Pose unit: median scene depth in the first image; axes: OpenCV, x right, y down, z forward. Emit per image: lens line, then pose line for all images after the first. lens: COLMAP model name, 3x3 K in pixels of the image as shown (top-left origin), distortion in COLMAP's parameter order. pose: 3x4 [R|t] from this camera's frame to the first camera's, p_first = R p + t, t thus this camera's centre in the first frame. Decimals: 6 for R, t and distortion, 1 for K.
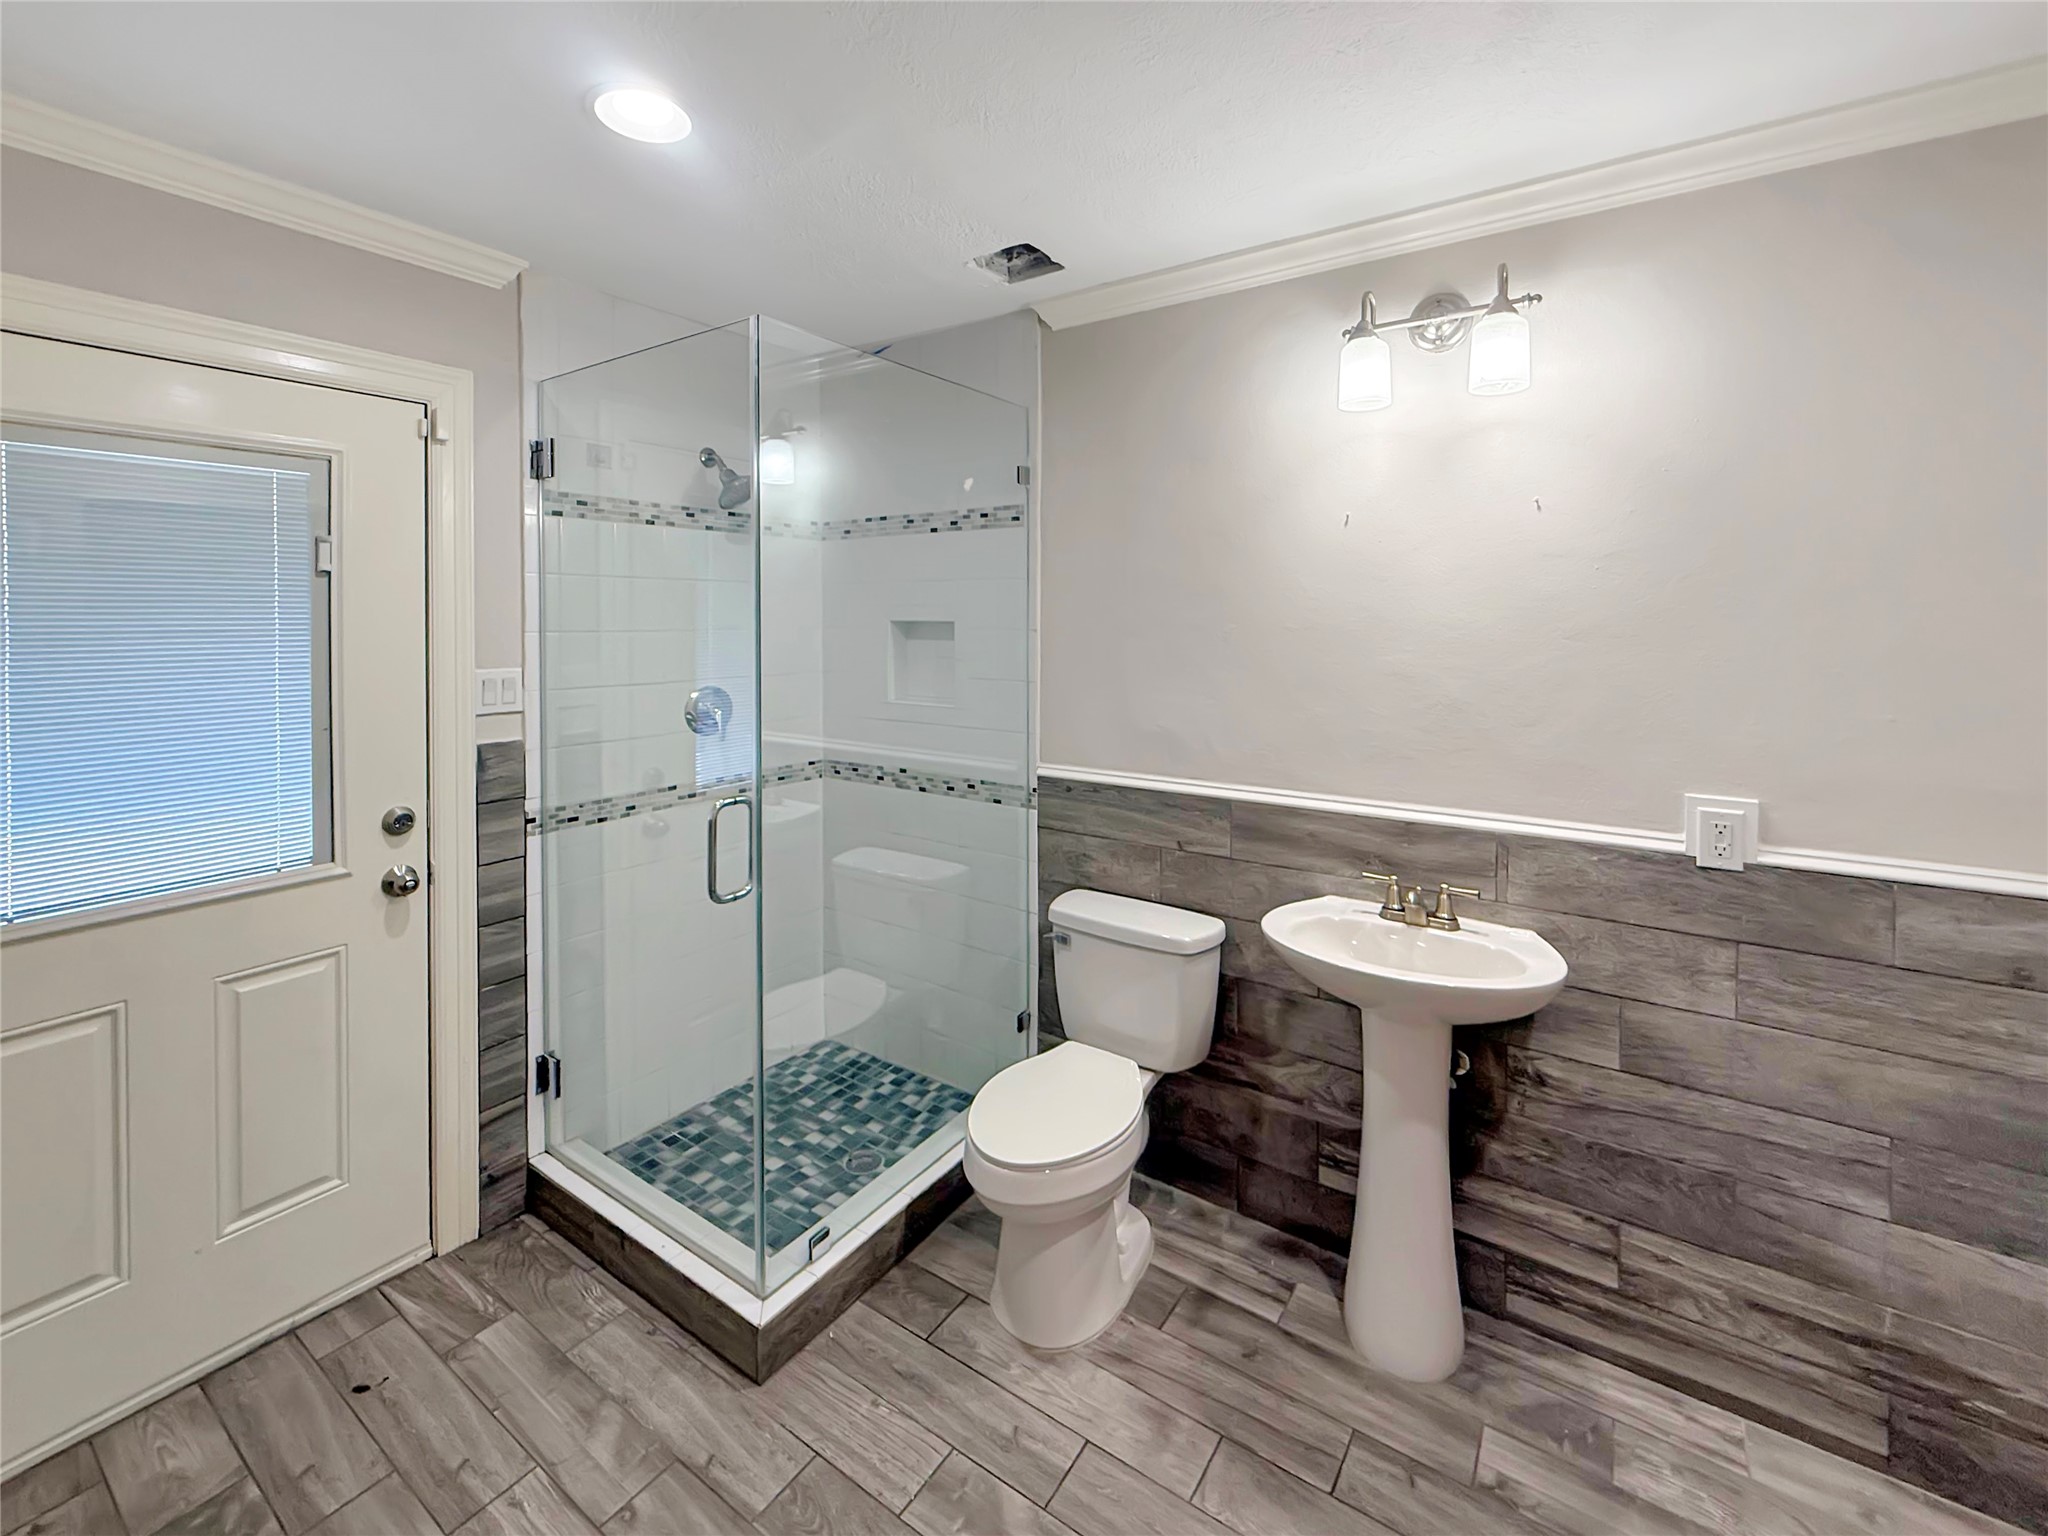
lens RADIAL K [[880.3, 0, 1023.6], [0, 880.3, 624.1], [0, 0, 1]] dist [-0.001249, 0.000222]
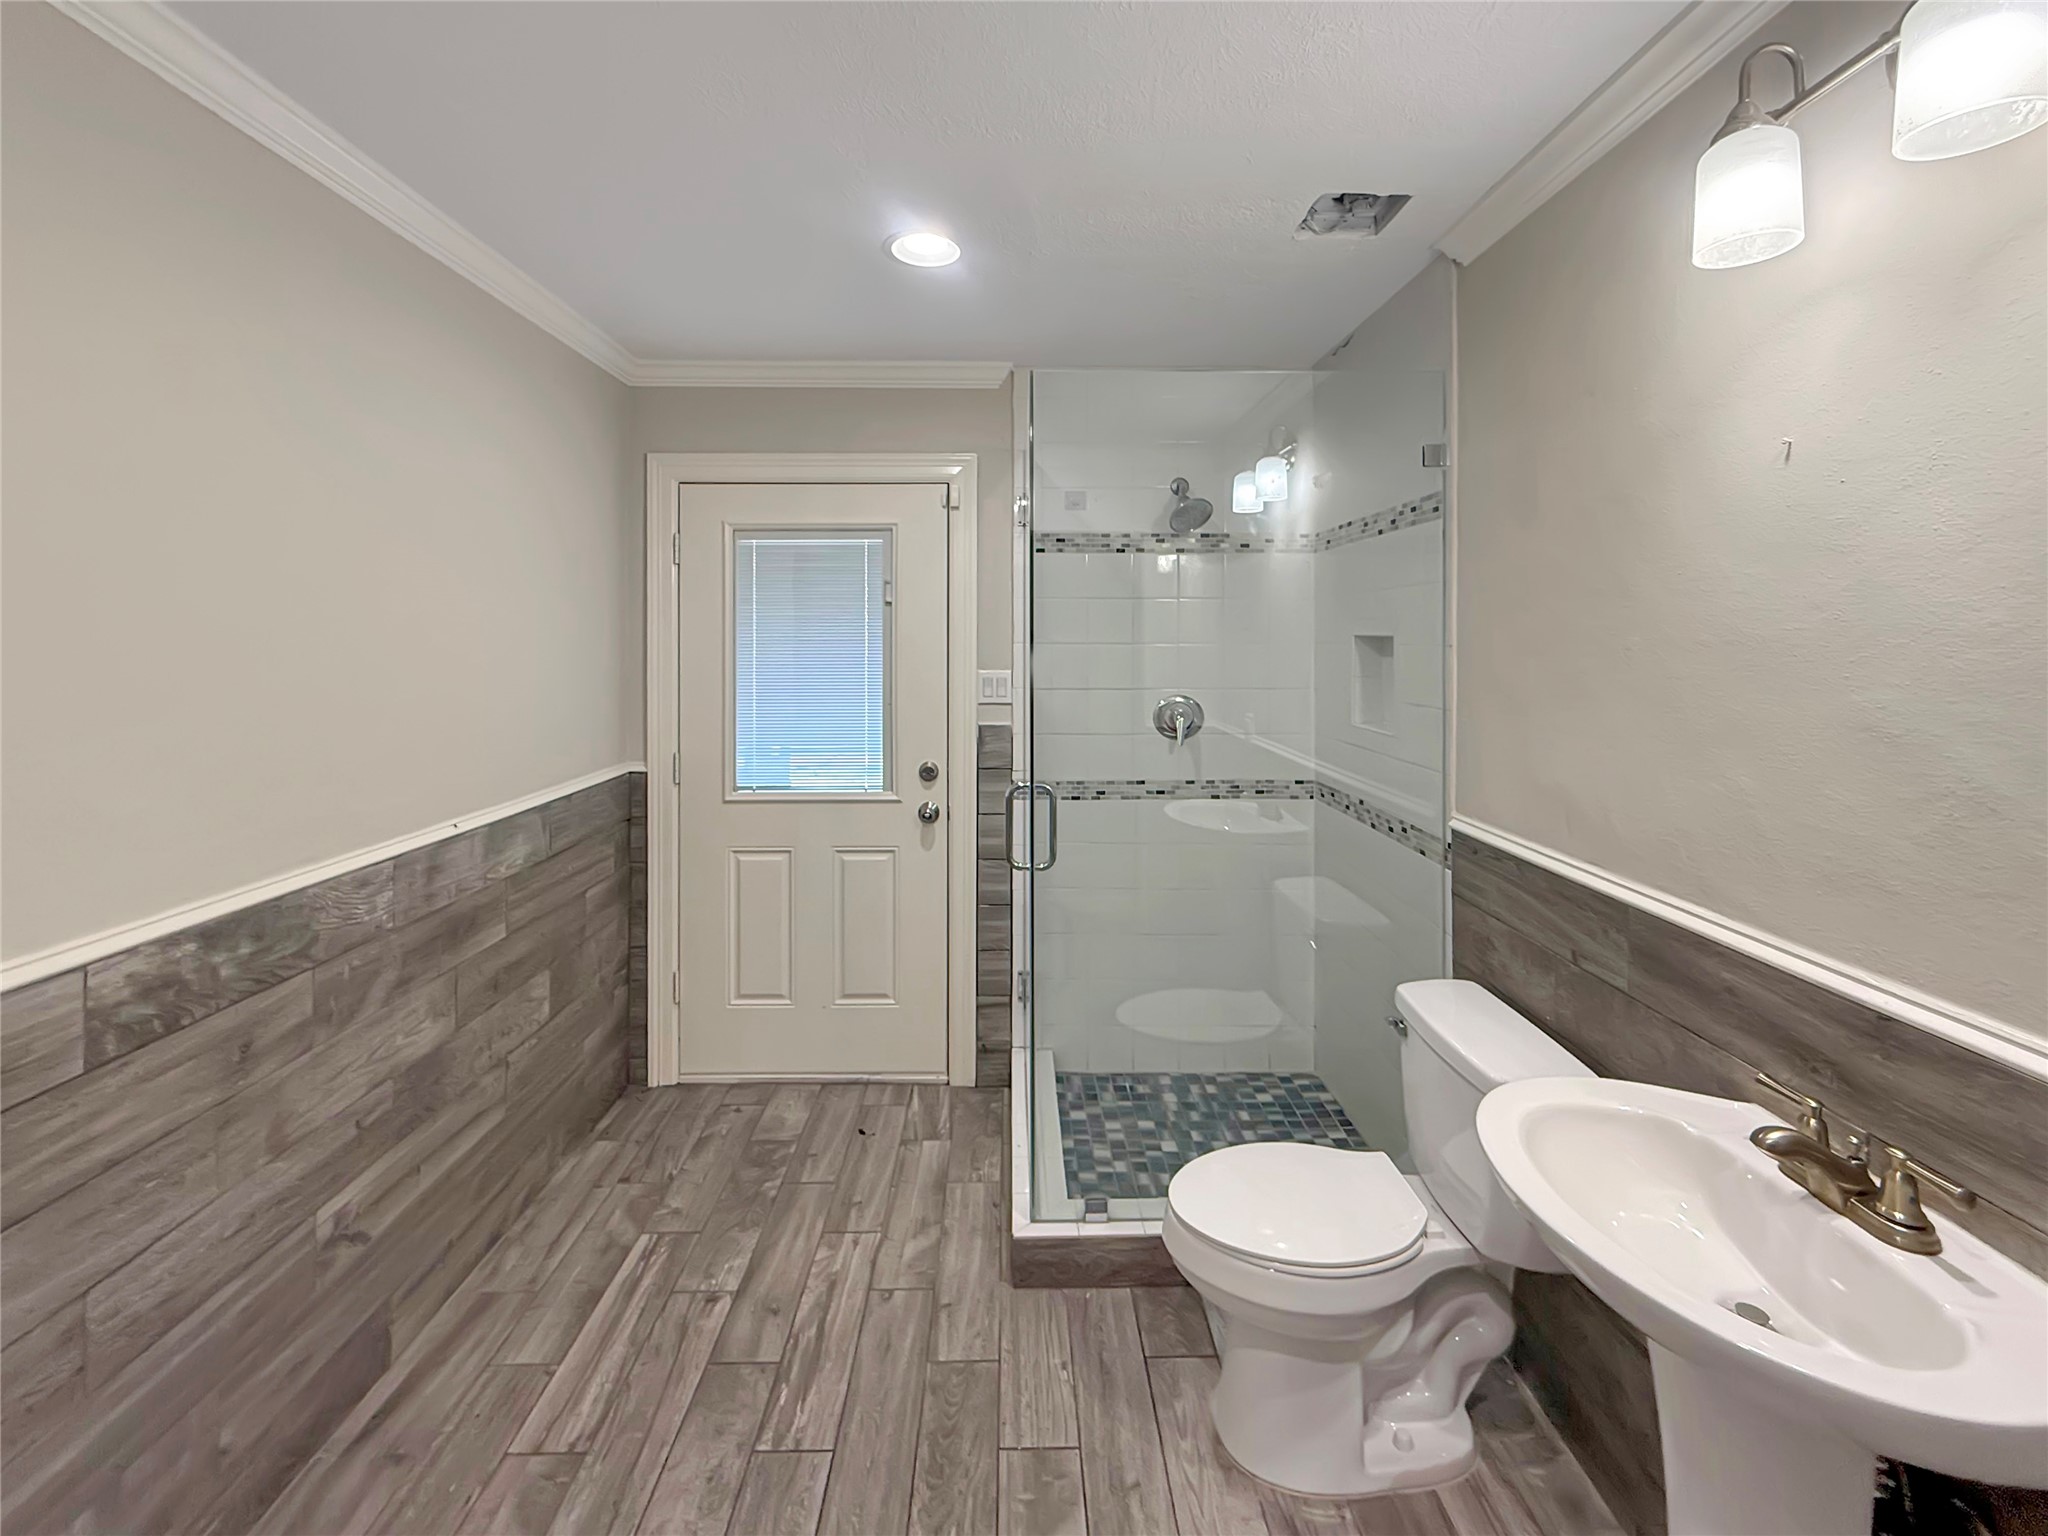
lens RADIAL K [[877.1, 0, 1024.9], [0, 877.1, 638.2], [0, 0, 1]] dist [0.000073, -0.000038]
pose [[0.579115, 0.000276, -0.815246, 0.520965], [-0.007820, 0.999956, -0.005217, 0.008360], [0.815208, 0.009396, 0.579092, 0.262200]]
